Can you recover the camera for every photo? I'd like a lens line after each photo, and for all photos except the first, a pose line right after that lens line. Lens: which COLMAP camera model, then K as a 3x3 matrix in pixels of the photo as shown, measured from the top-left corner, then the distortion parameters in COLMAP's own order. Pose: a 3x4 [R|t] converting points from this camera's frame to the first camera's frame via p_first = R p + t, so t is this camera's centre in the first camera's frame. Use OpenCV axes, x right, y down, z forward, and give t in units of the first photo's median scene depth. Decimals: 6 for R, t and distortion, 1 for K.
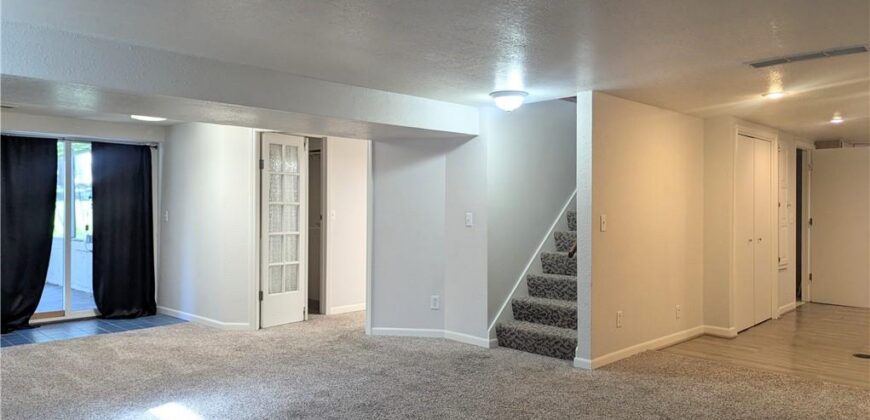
lens RADIAL K [[617.0, 0, 435.6], [0, 617.0, 211.6], [0, 0, 1]] dist [0.043044, -0.017360]
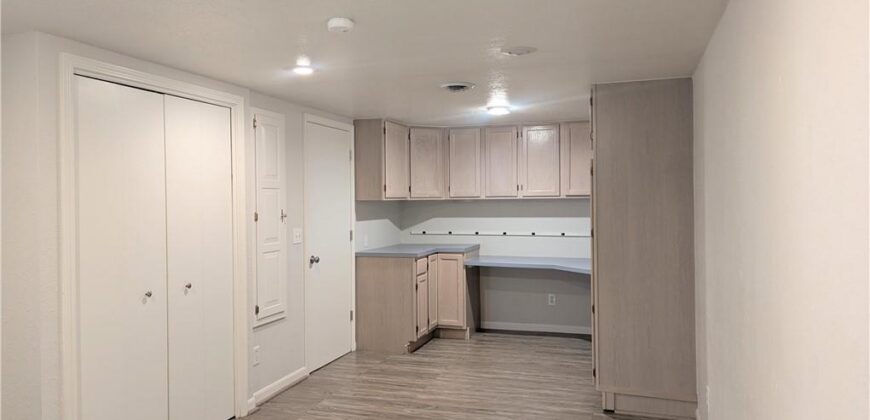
lens RADIAL K [[617.0, 0, 434.7], [0, 617.0, 205.9], [0, 0, 1]] dist [0.043044, -0.017360]
pose [[0.887516, -0.016967, 0.460464, 0.435265], [0.015736, 0.999855, 0.006513, -0.023178], [-0.460508, 0.001466, 0.887654, 0.405003]]
